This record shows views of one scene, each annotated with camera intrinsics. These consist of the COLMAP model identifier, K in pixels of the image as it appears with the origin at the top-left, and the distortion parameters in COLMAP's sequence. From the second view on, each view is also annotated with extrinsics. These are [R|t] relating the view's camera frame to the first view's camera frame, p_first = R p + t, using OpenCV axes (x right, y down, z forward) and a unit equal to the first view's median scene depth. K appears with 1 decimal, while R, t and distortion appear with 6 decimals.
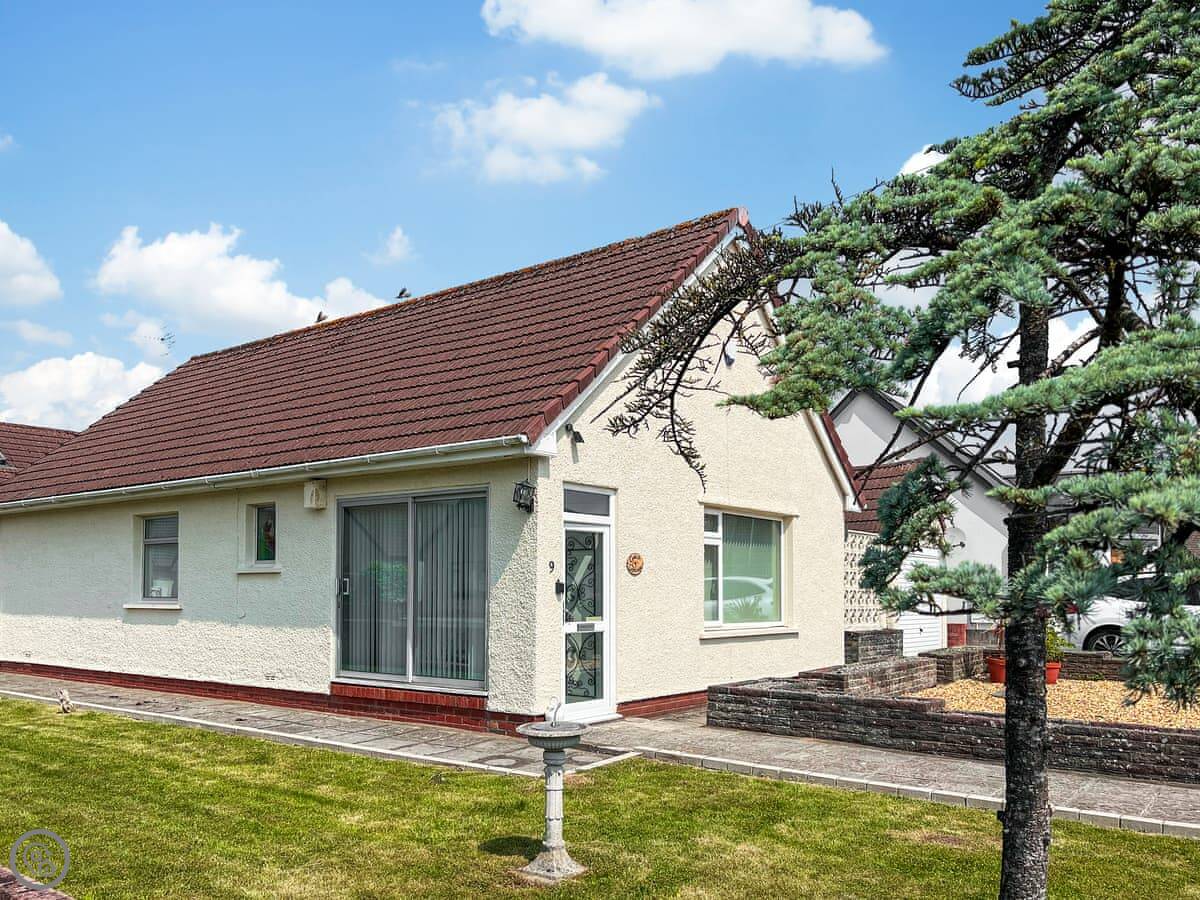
lens RADIAL K [[951.3, 0, 600.5], [0, 951.3, 474.0], [0, 0, 1]] dist [0.068341, -0.051732]
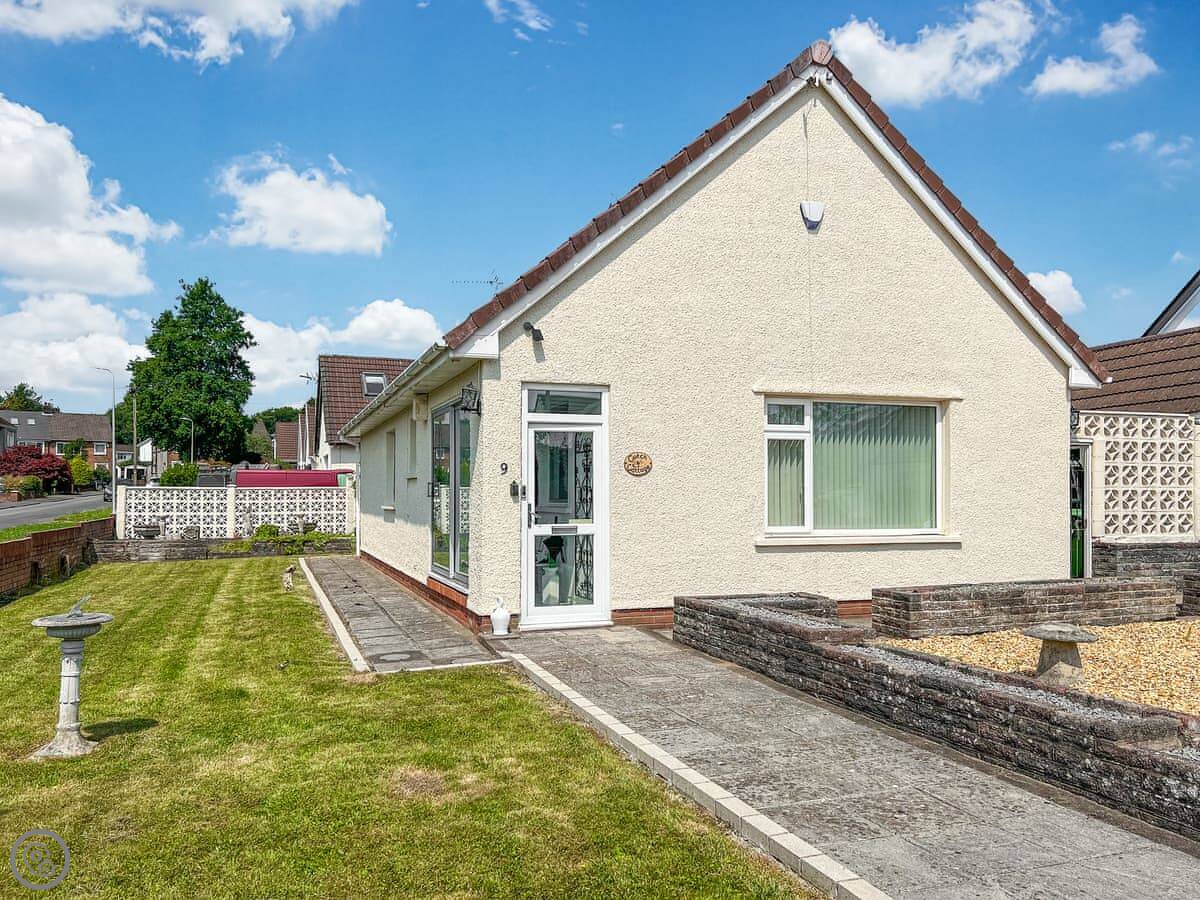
lens RADIAL K [[906.1, 0, 589.6], [0, 906.1, 419.4], [0, 0, 1]] dist [0.059853, -0.068237]
pose [[0.823204, -0.055515, -0.565026, 0.537013], [0.075517, 0.997072, 0.012060, 0.039433], [0.562702, -0.052597, 0.824985, 0.259701]]
